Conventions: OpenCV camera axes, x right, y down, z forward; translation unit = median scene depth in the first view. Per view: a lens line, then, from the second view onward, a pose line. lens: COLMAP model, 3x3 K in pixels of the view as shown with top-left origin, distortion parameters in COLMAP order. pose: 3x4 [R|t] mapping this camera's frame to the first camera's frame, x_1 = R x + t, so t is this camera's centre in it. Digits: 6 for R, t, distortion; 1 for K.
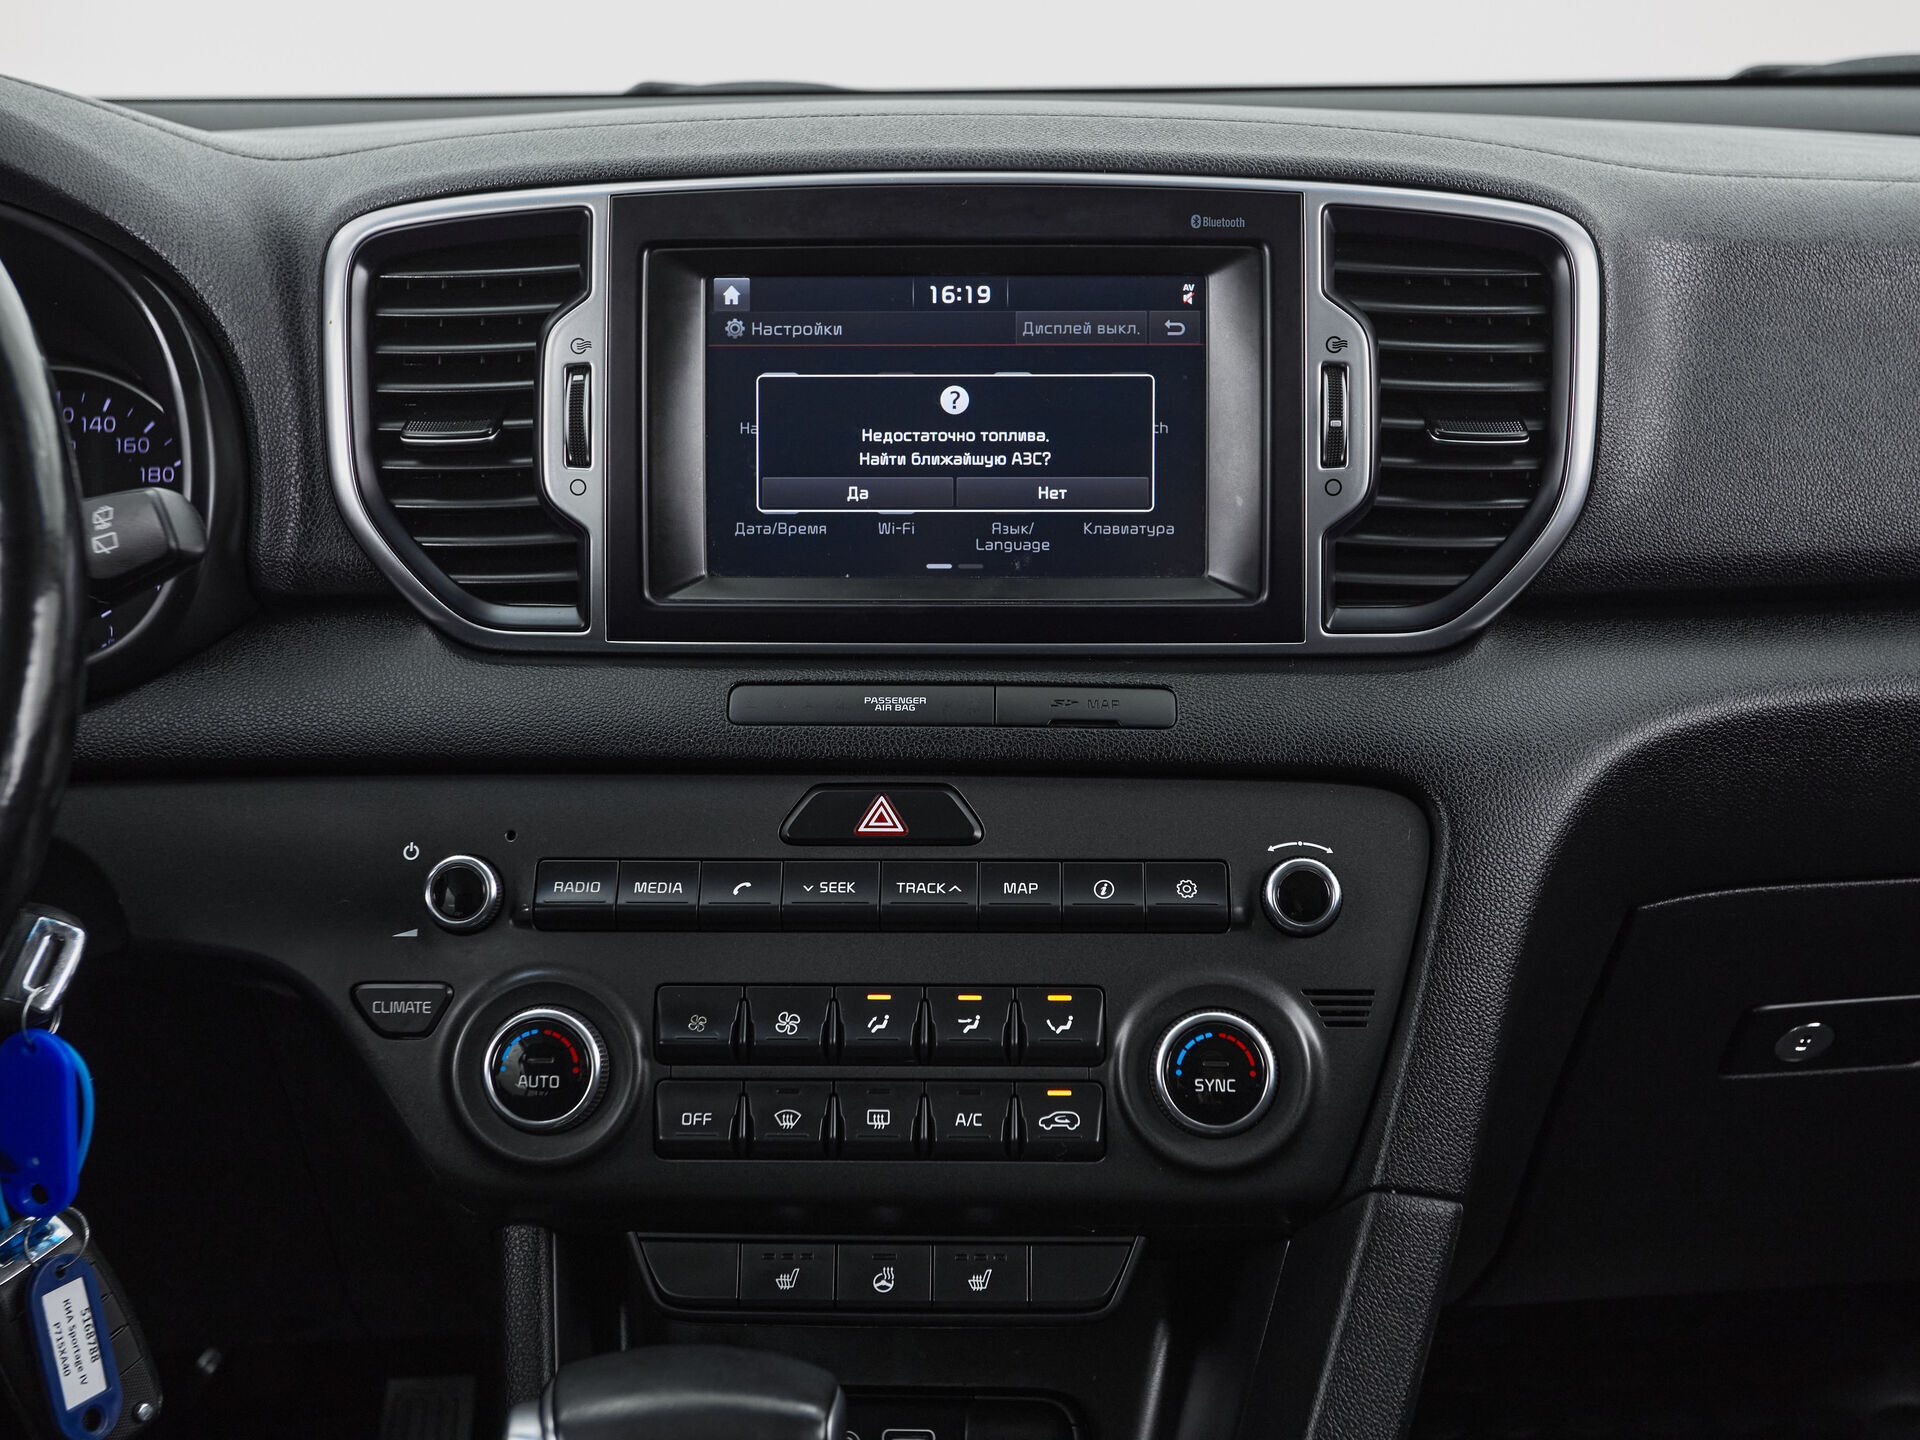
lens RADIAL K [[2521.4, 0, 950.8], [0, 2521.4, 669.1], [0, 0, 1]] dist [0.025209, 0.088234]
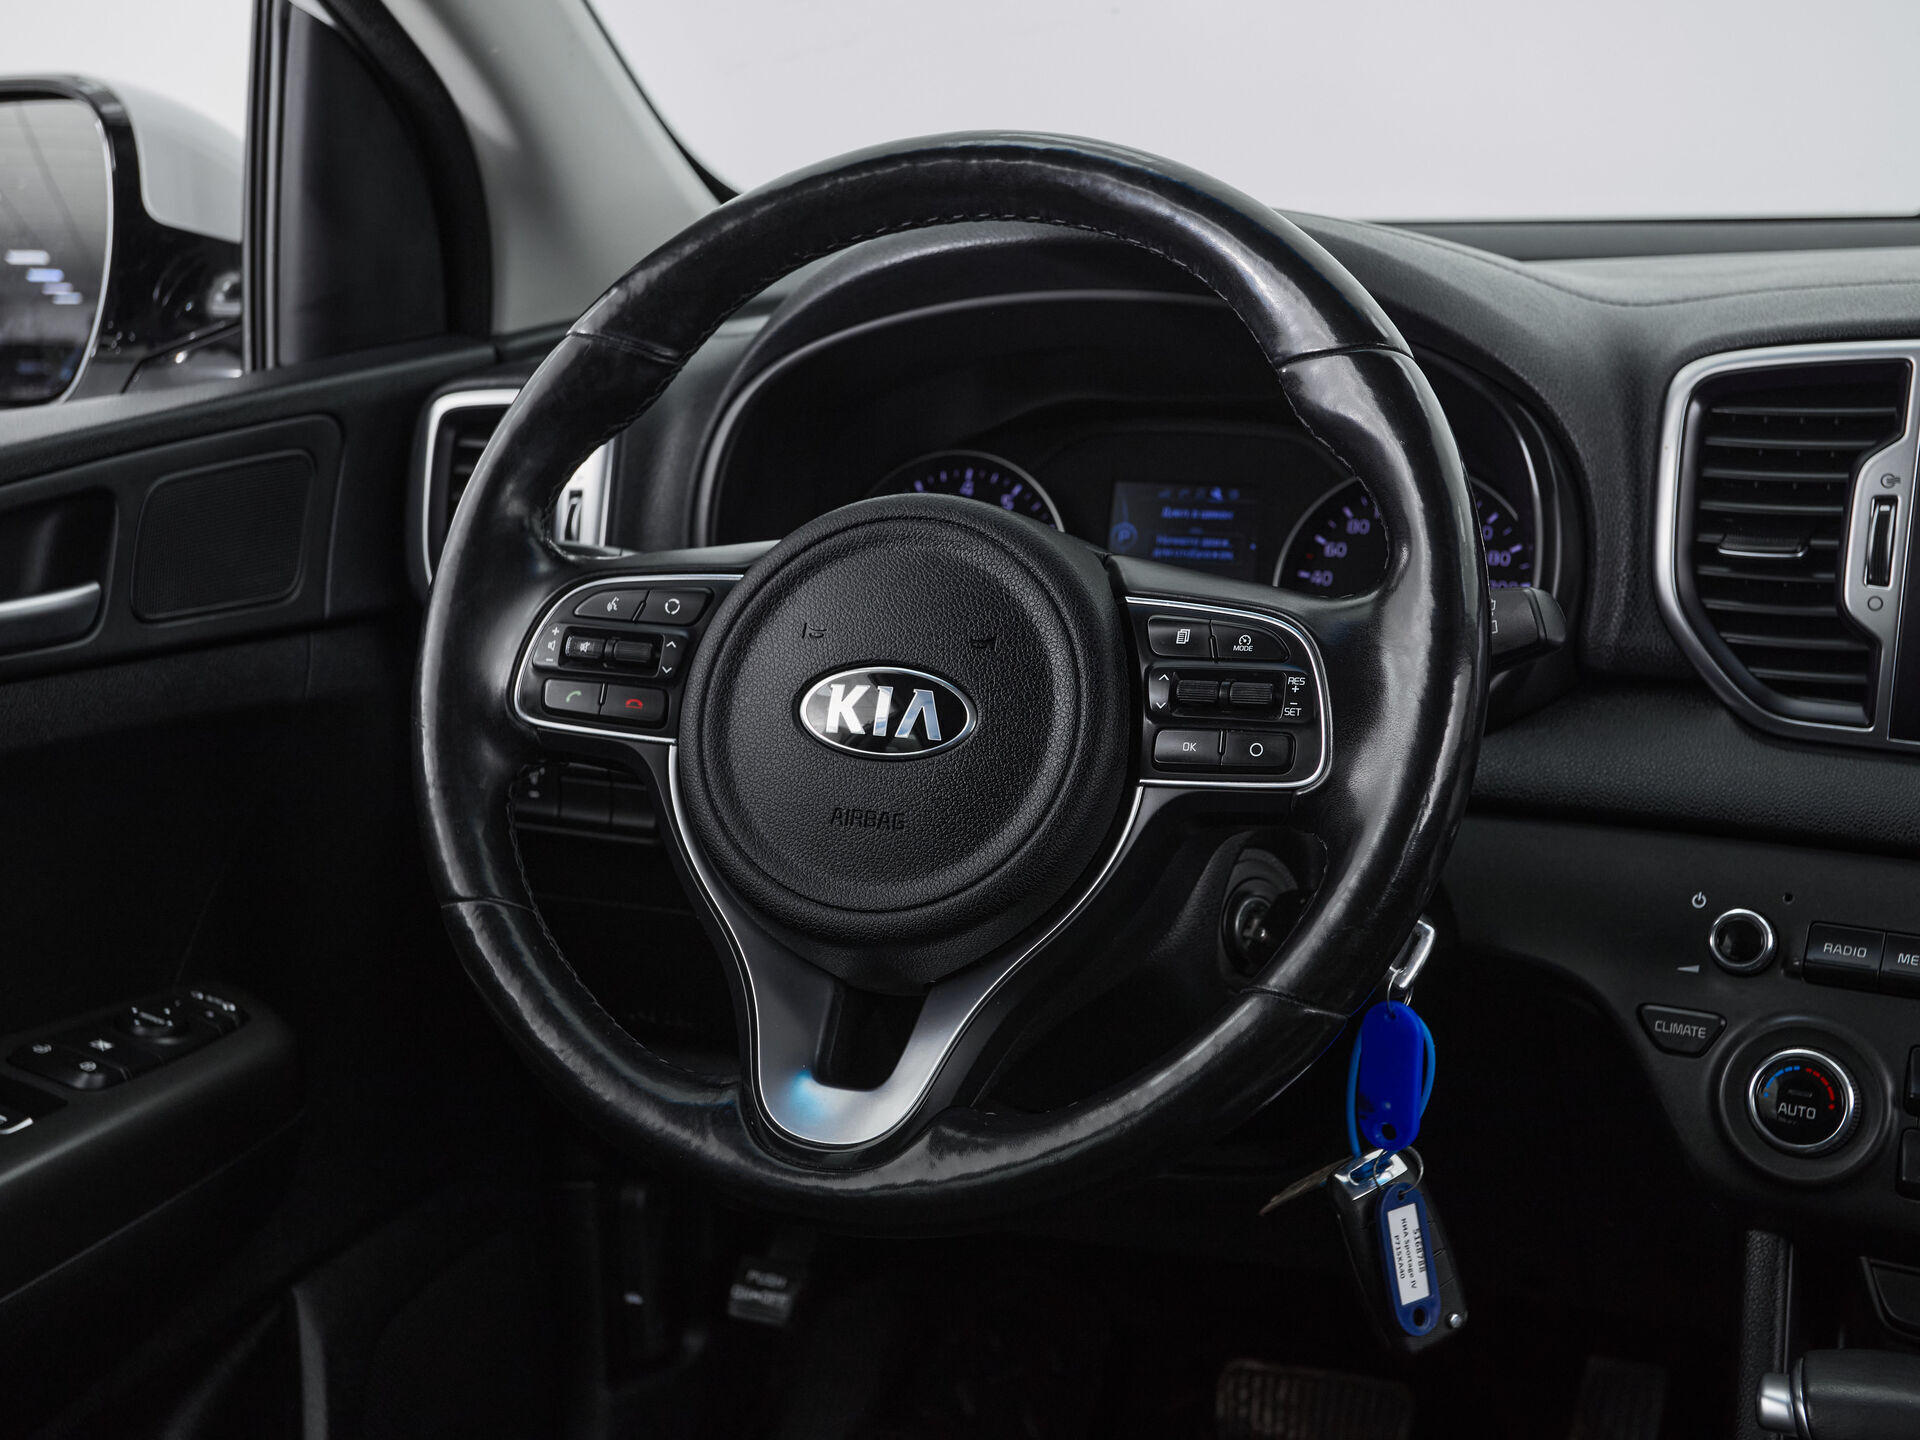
lens RADIAL K [[2521.4, 0, 950.8], [0, 2521.4, 669.1], [0, 0, 1]] dist [0.025209, 0.088234]
pose [[0.895042, 0.089703, -0.436867, -0.017934], [-0.092979, 0.995571, 0.013930, -0.019196], [0.436181, 0.028151, 0.899418, -0.219090]]
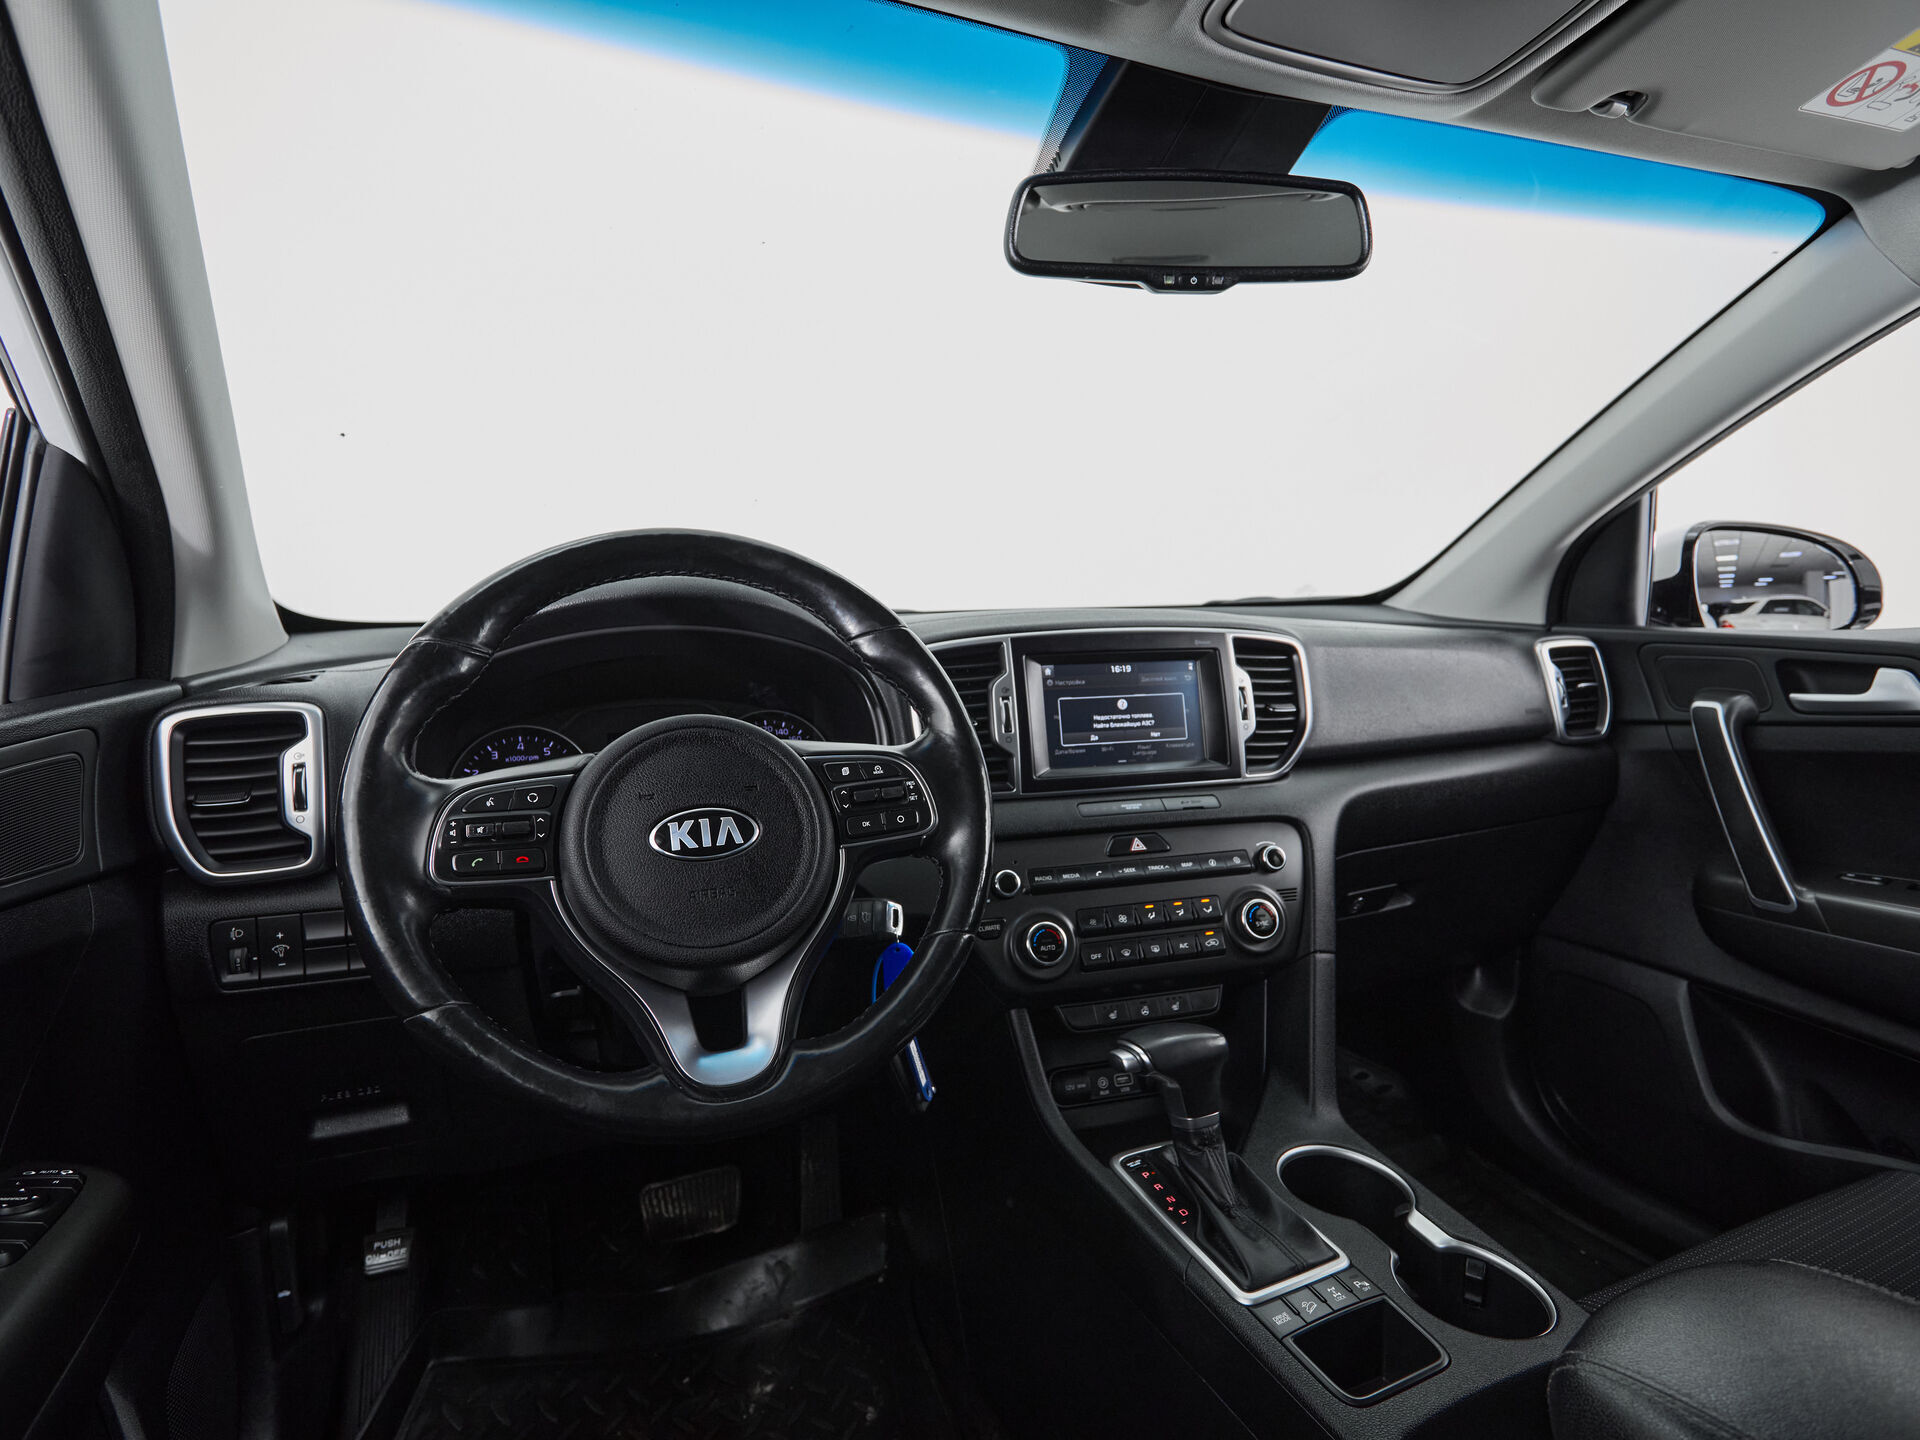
lens RADIAL K [[1021.6, 0, 969.0], [0, 1021.6, 719.4], [0, 0, 1]] dist [-0.001791, -0.000406]
pose [[0.953407, -0.044085, 0.298448, -0.532864], [0.083250, 0.989300, -0.119813, 0.038803], [-0.289973, 0.139076, 0.946876, -0.072286]]
